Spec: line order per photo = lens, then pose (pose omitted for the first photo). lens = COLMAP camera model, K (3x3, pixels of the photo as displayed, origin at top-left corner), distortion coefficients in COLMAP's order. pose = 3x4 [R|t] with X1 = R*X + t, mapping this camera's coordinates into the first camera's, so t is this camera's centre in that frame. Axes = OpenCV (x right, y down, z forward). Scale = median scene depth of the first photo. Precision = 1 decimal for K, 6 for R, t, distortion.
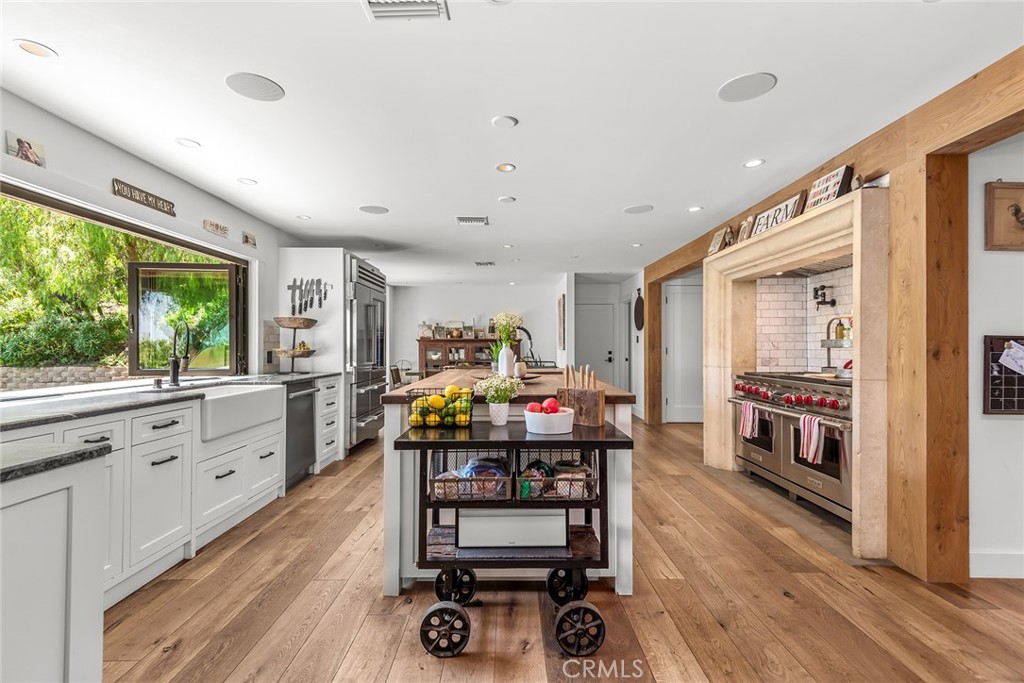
lens RADIAL K [[469.4, 0, 512.6], [0, 469.4, 342.3], [0, 0, 1]] dist [0.028247, -0.000327]
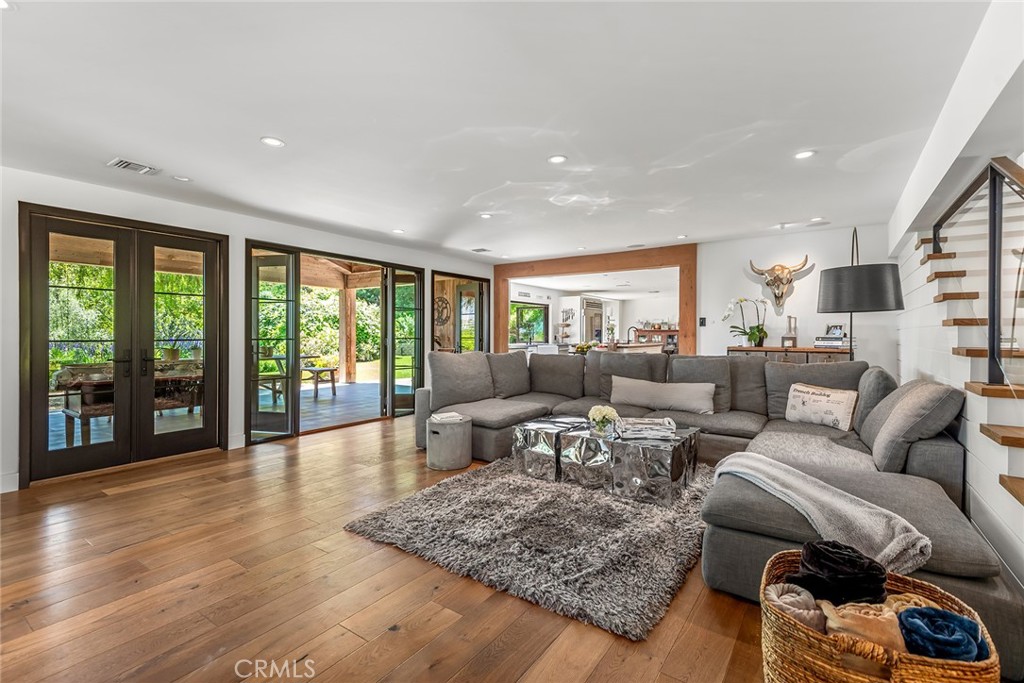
lens RADIAL K [[469.4, 0, 510.8], [0, 469.4, 337.2], [0, 0, 1]] dist [0.028247, -0.000327]
pose [[0.818674, 0.001070, -0.574258, 0.556436], [0.005892, 0.999930, 0.010262, -0.001427], [0.574229, -0.011785, 0.818610, -0.917620]]
